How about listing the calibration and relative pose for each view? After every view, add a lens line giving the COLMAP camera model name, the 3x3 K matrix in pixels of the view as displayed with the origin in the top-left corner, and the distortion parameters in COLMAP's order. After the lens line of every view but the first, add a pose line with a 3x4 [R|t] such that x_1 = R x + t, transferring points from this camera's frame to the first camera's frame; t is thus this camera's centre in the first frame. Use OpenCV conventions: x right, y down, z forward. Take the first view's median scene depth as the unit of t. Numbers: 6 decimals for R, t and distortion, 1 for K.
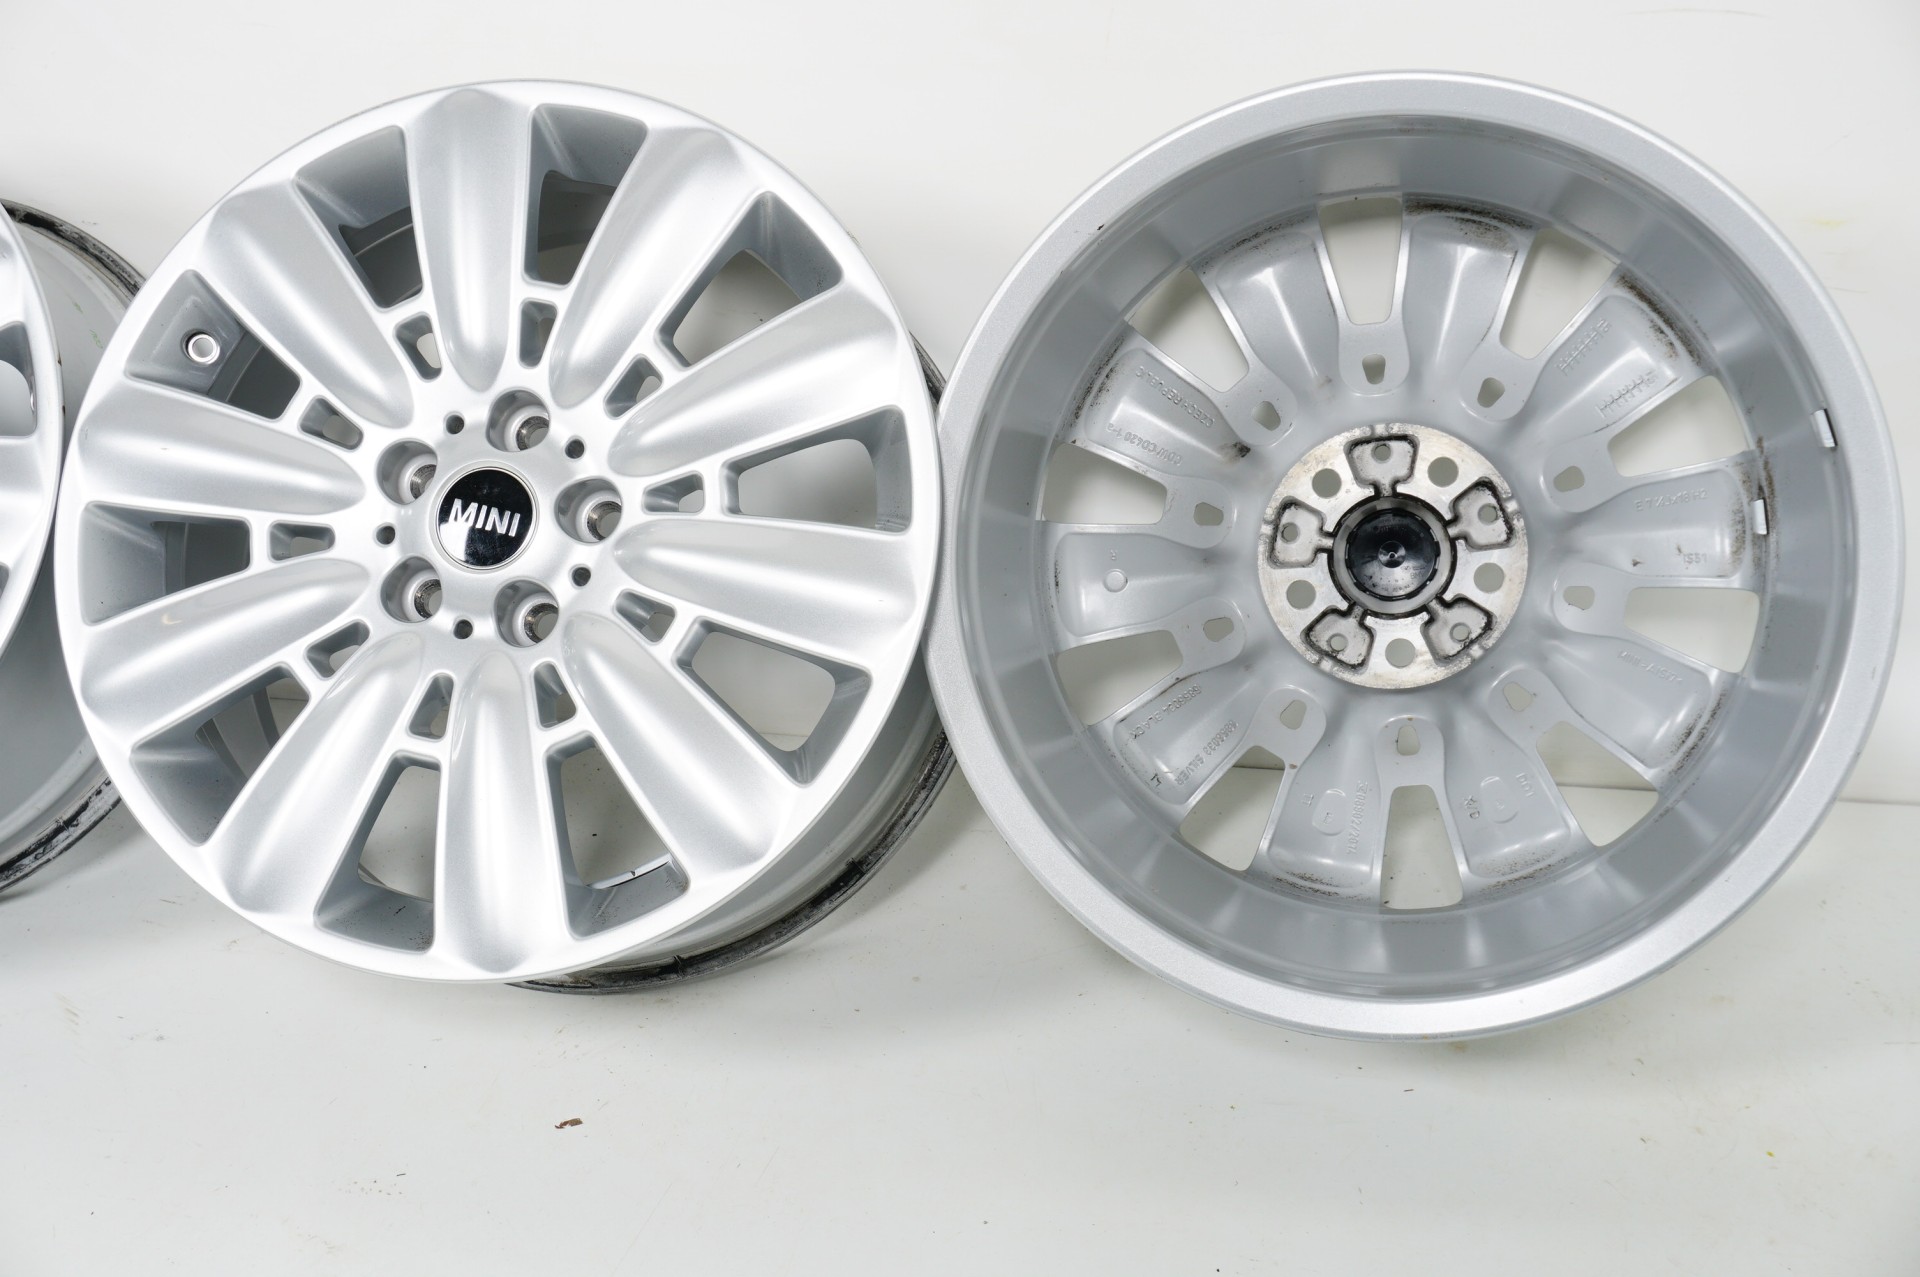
lens RADIAL K [[2381.9, 0, 1041.3], [0, 2381.9, 644.5], [0, 0, 1]] dist [0.023311, 0.000000]
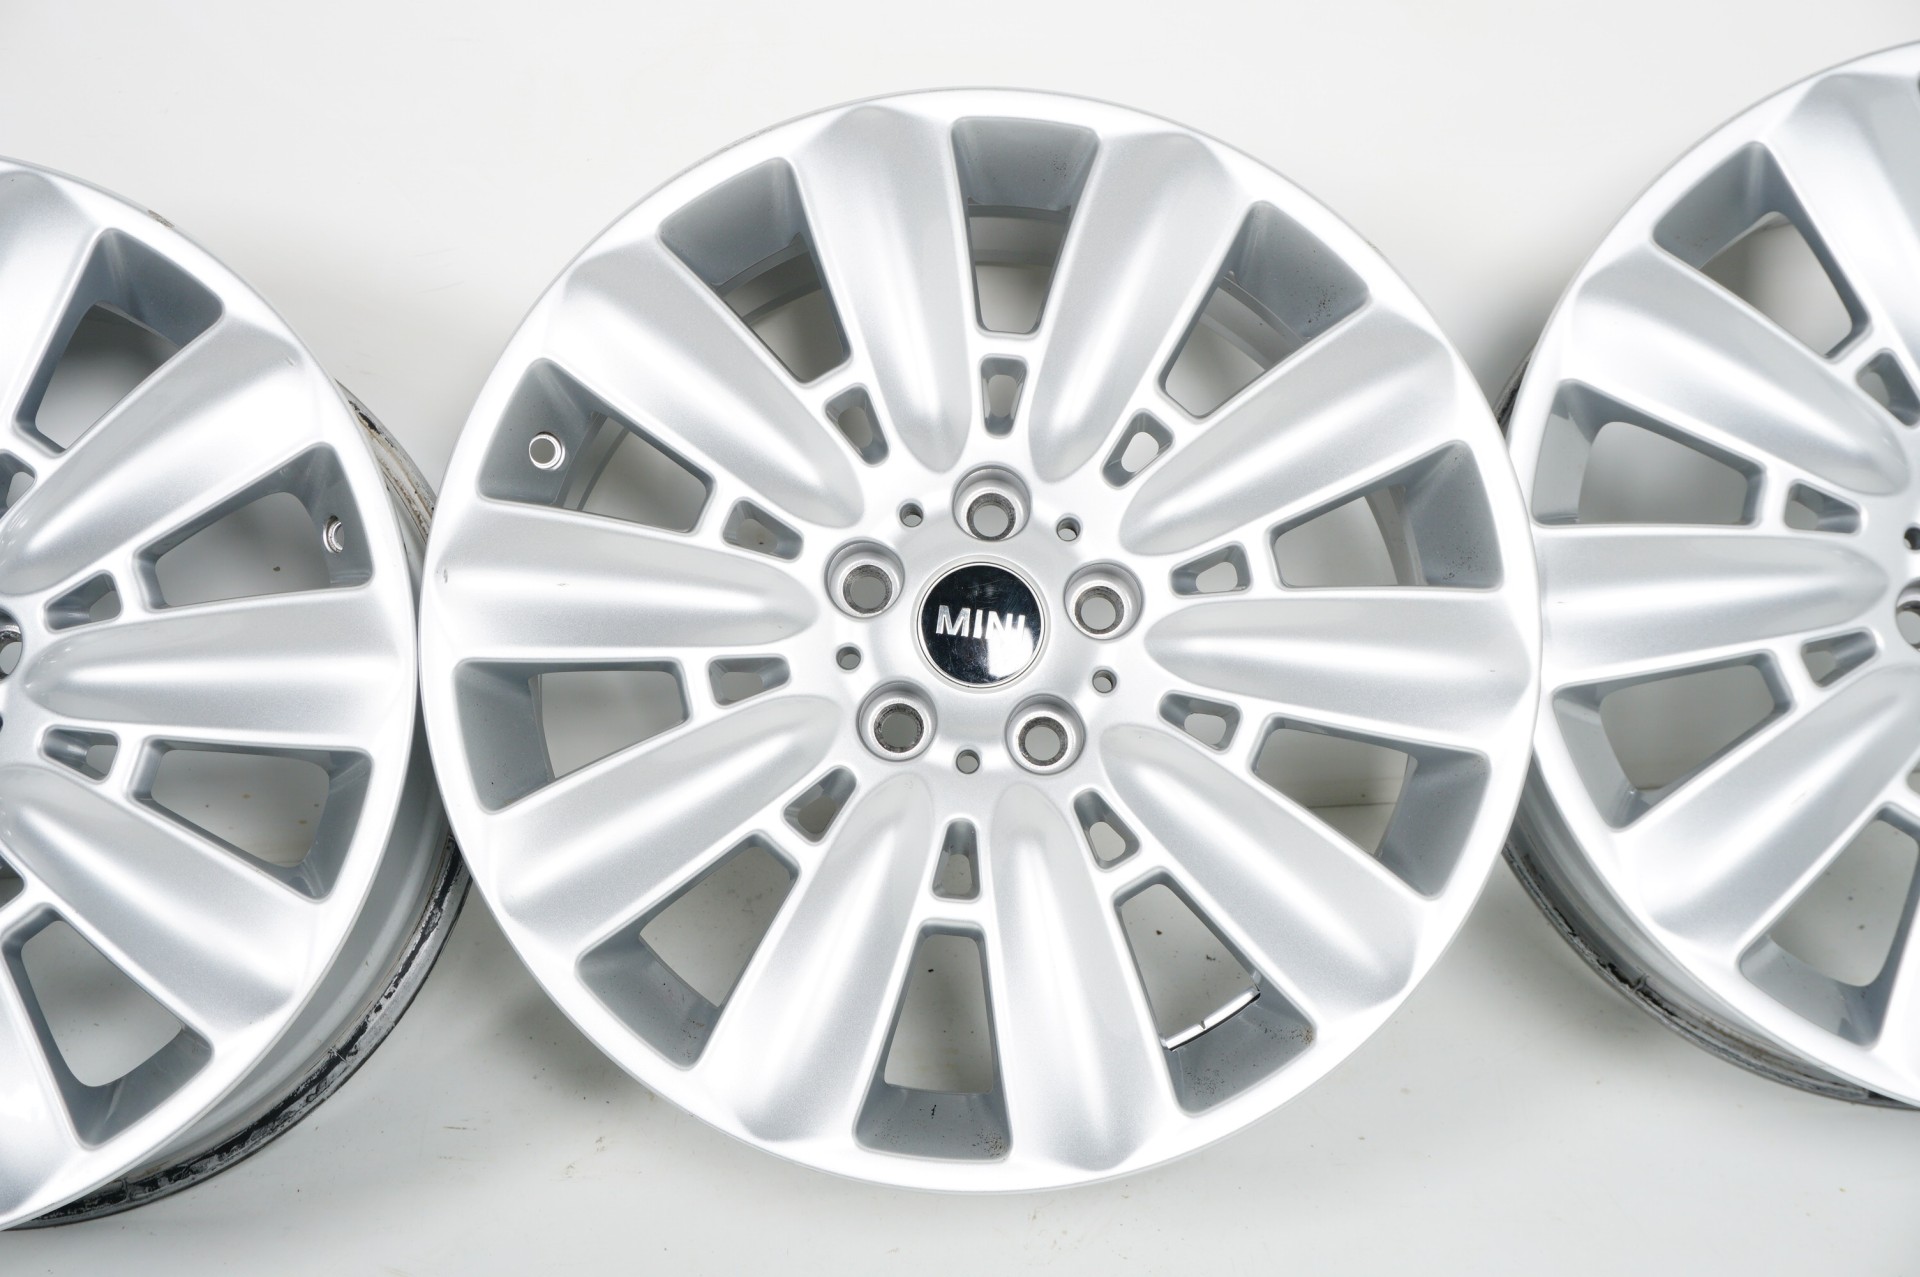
lens RADIAL K [[2723.4, 0, 971.1], [0, 2723.4, 614.3], [0, 0, 1]] dist [-0.014283, 0.000000]
pose [[0.971886, -0.115611, 0.205112, -0.424641], [0.112246, 0.993286, 0.028009, -0.082485], [-0.206973, -0.004198, 0.978338, 0.077210]]
